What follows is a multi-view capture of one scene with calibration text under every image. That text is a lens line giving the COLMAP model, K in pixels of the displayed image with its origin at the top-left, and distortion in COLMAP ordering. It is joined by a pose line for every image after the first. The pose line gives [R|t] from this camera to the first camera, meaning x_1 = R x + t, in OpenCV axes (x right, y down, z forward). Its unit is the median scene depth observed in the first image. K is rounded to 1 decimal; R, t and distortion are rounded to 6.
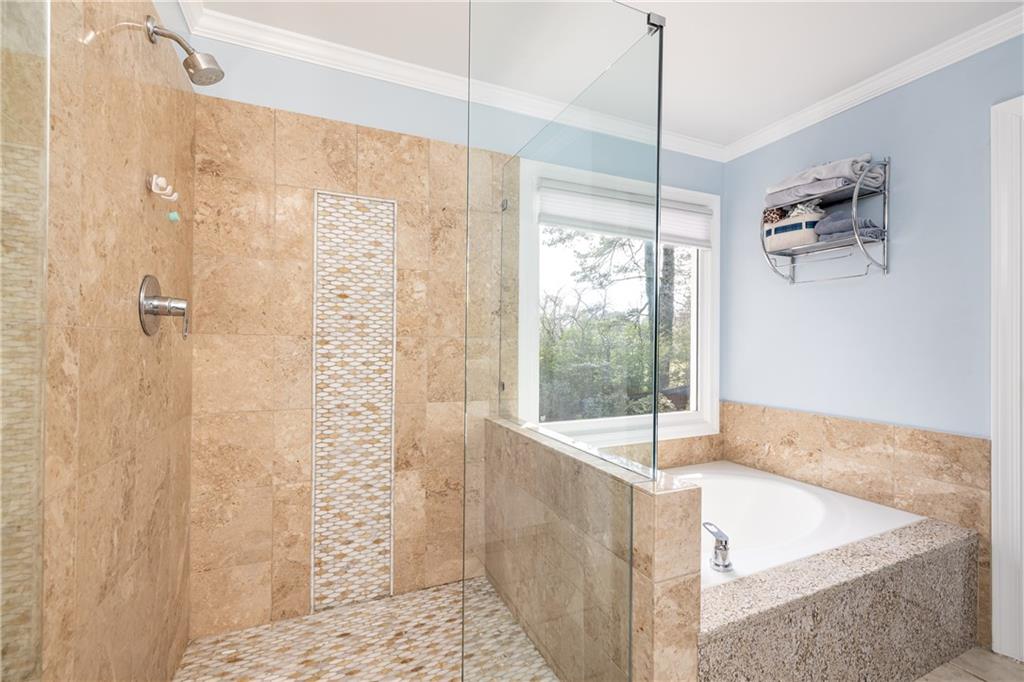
lens RADIAL K [[441.1, 0, 513.4], [0, 441.1, 343.4], [0, 0, 1]] dist [0.000242, -0.000170]
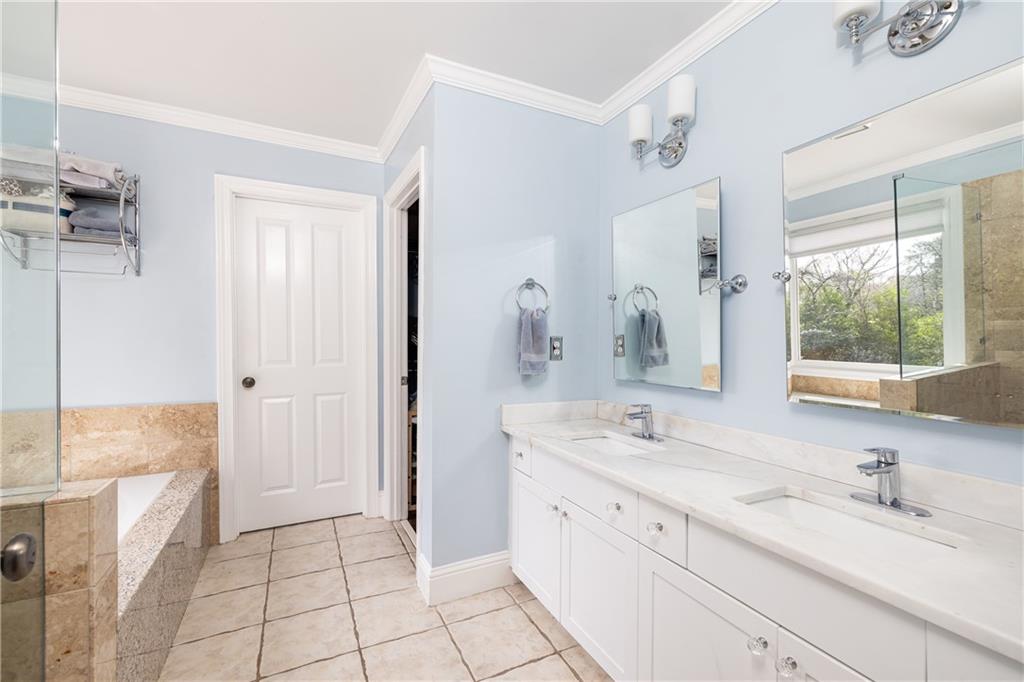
lens RADIAL K [[441.1, 0, 510.6], [0, 441.1, 338.0], [0, 0, 1]] dist [0.000242, -0.000170]
pose [[-0.033143, -0.006025, 0.999432, -0.349362], [-0.005503, 0.999968, 0.005845, -0.007483], [-0.999435, -0.005306, -0.033175, 0.062034]]
